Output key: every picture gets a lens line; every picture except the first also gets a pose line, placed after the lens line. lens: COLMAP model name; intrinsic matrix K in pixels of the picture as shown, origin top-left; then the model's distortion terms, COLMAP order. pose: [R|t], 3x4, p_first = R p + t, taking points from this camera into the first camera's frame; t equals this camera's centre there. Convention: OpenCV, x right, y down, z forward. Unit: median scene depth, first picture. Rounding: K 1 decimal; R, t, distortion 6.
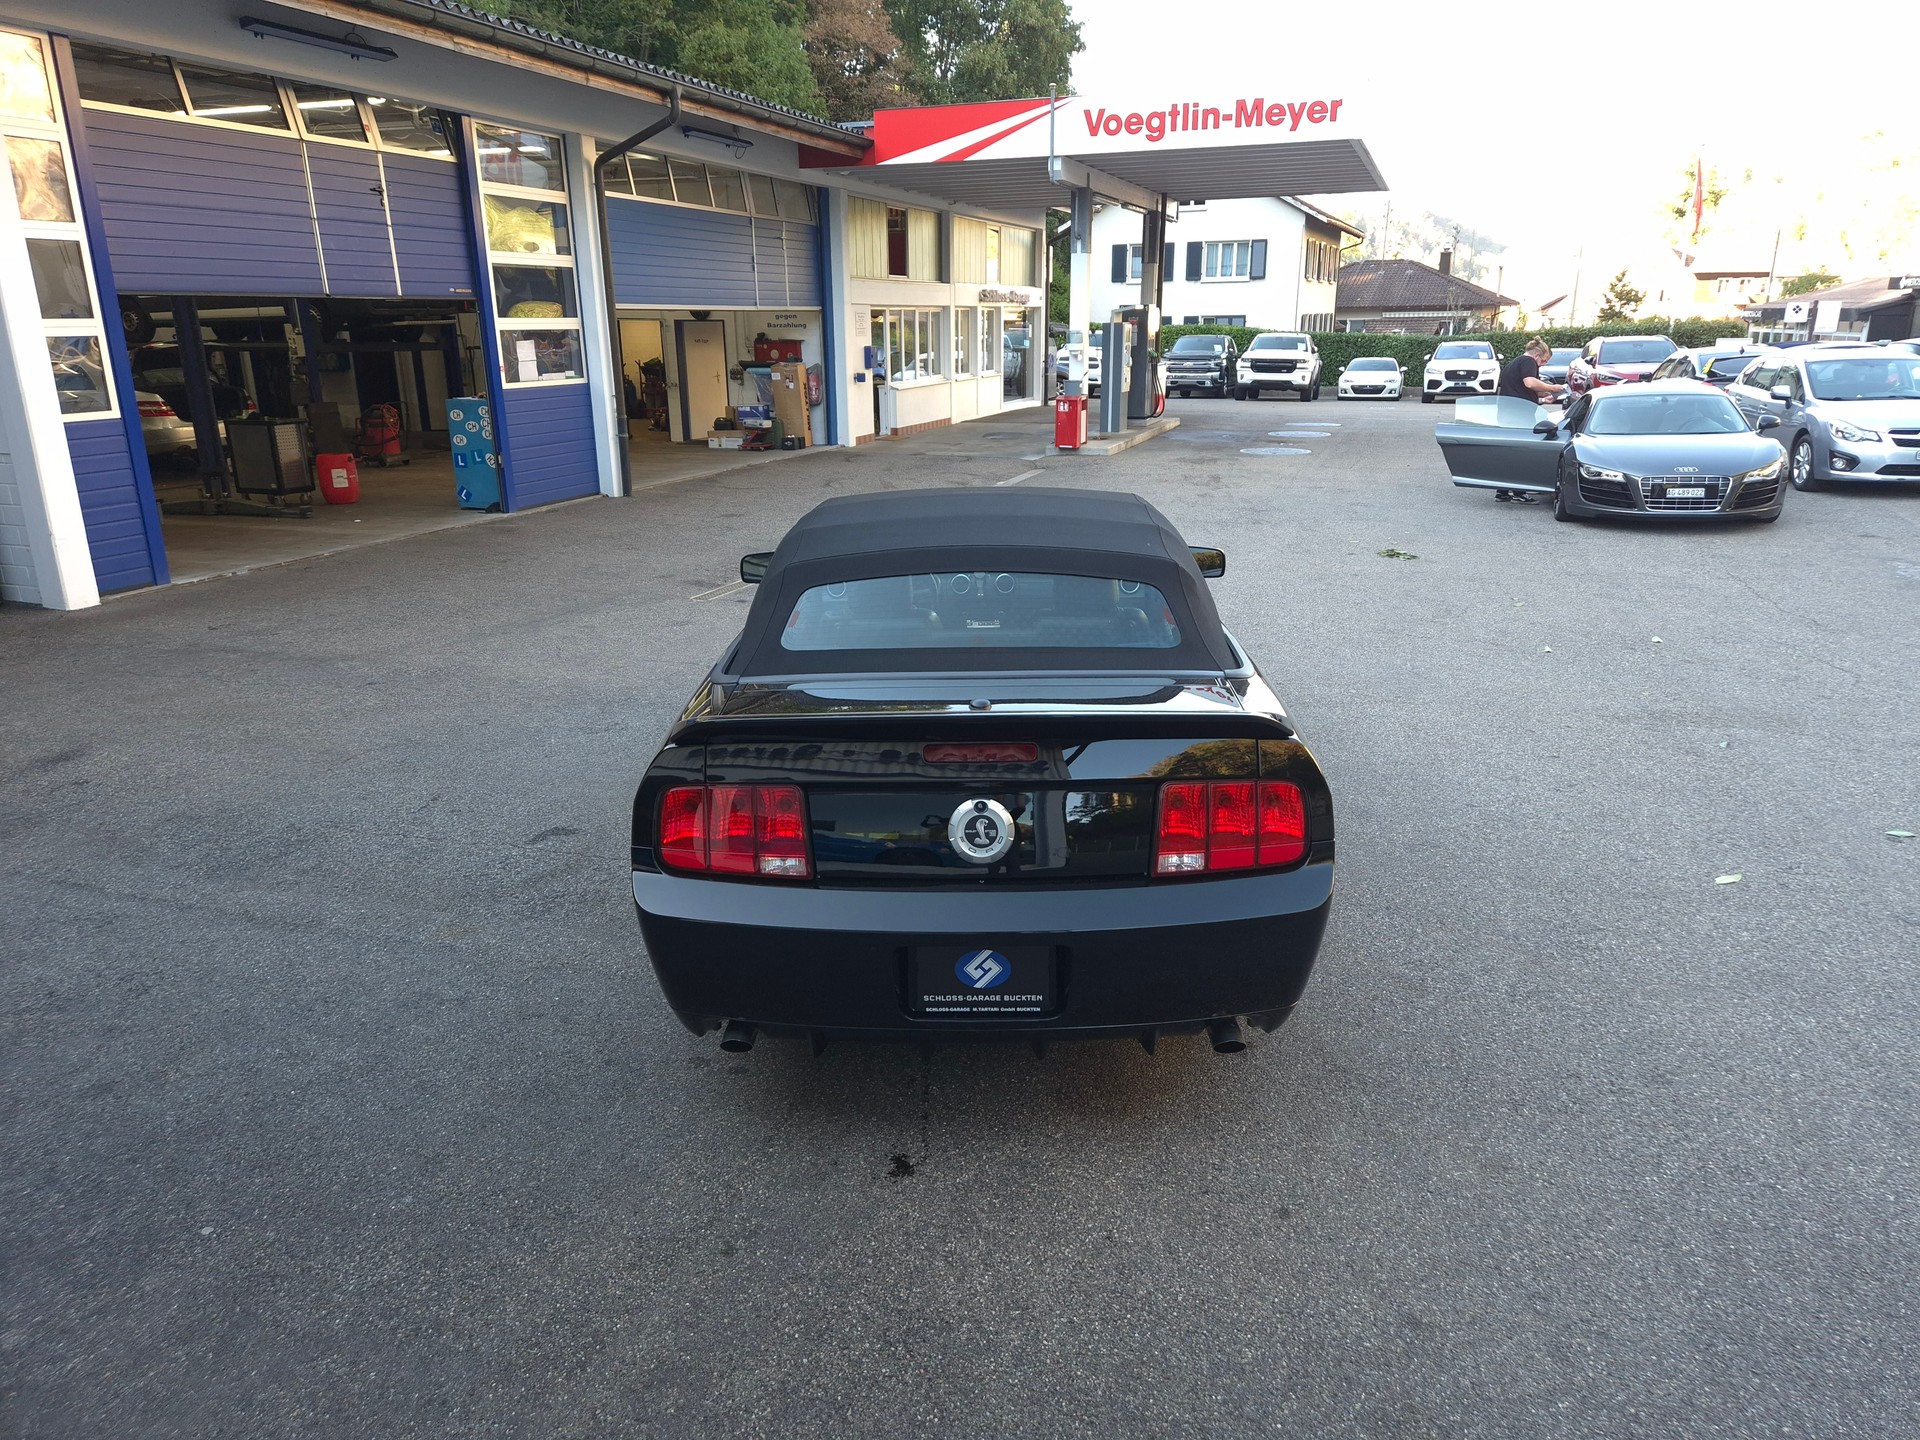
lens RADIAL K [[1262.6, 0, 974.3], [0, 1262.6, 715.4], [0, 0, 1]] dist [0.081062, -0.064509]
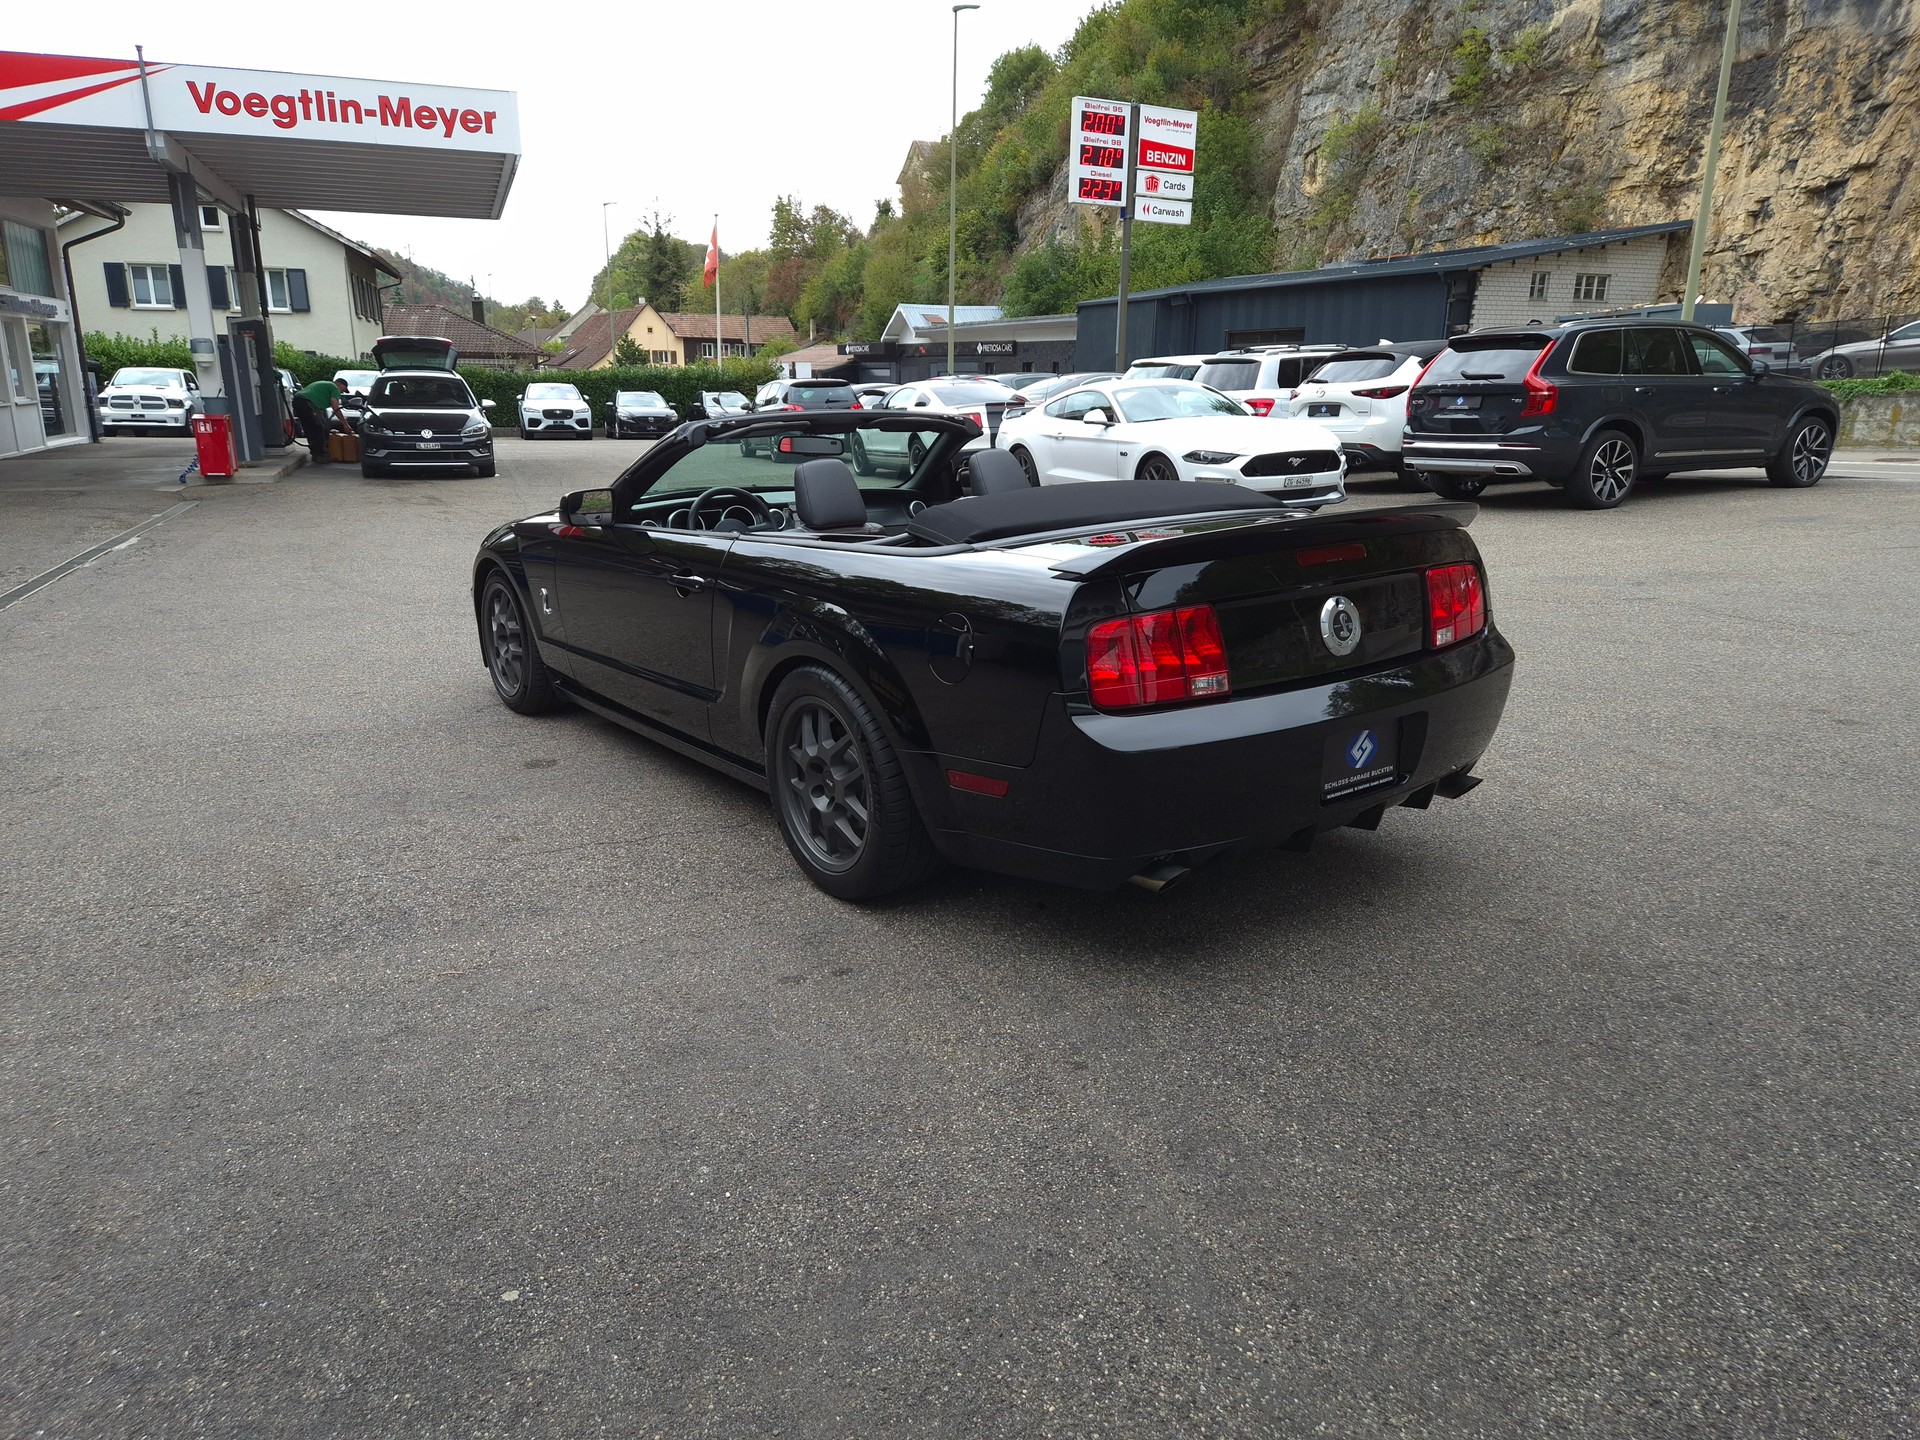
lens RADIAL K [[1278.0, 0, 959.7], [0, 1278.0, 729.4], [0, 0, 1]] dist [0.078408, -0.073461]
pose [[0.761847, -0.160358, 0.627595, -0.151142], [0.181548, 0.982901, 0.030759, 0.020683], [-0.621796, 0.090505, 0.777932, 0.048052]]
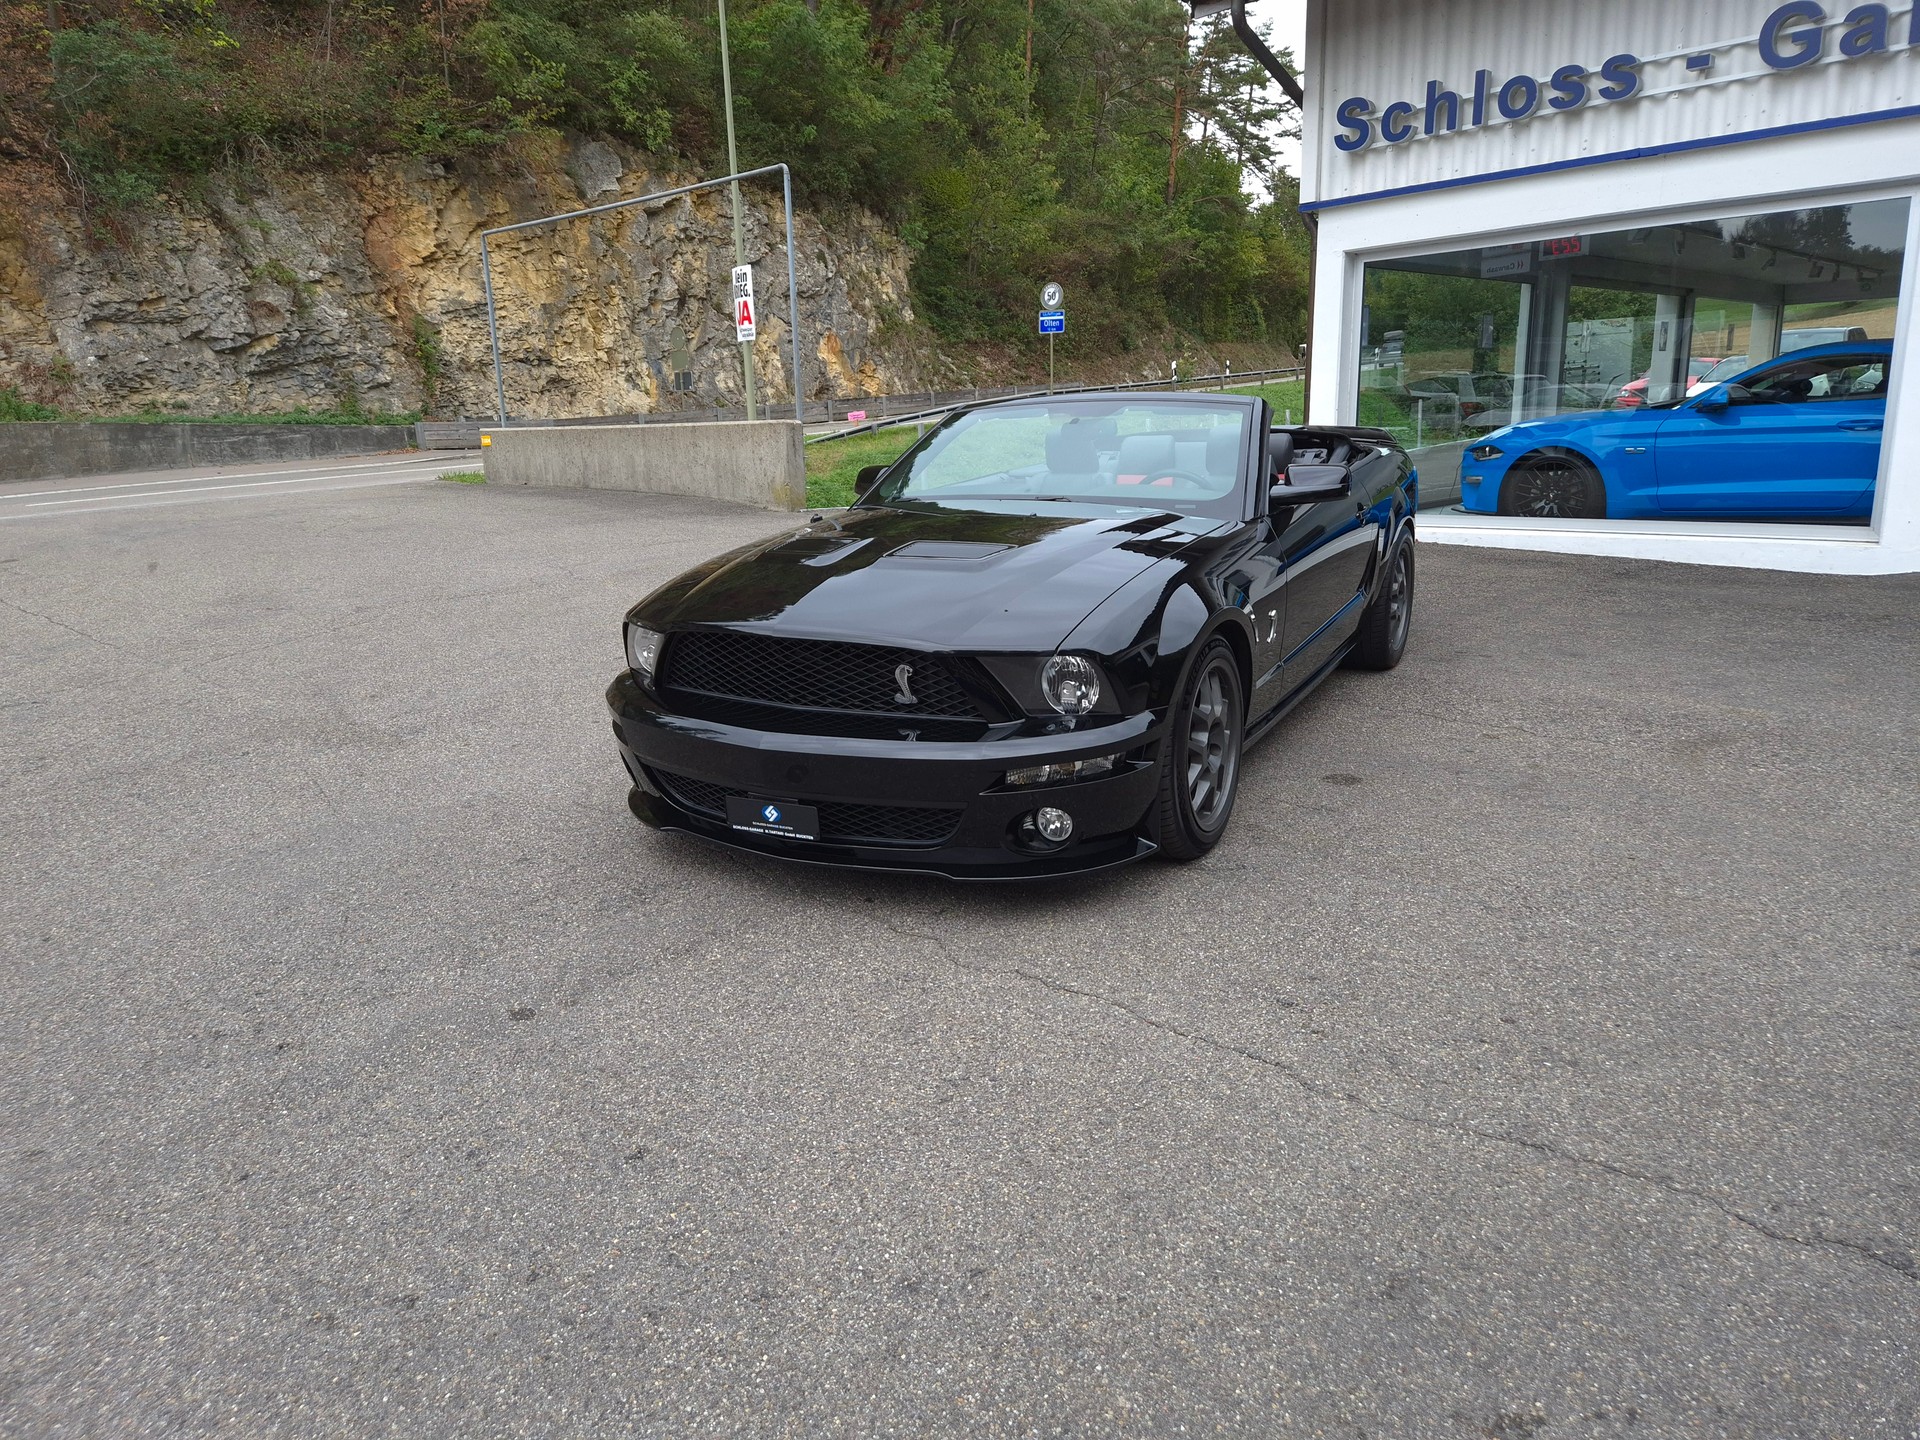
lens RADIAL K [[1258.9, 0, 948.2], [0, 1258.9, 715.4], [0, 0, 1]] dist [0.083348, -0.076200]
pose [[-0.896314, -0.066620, 0.438388, -0.074008], [0.168699, 0.863072, 0.476075, -0.142165], [-0.410076, 0.500668, -0.762344, 0.611281]]
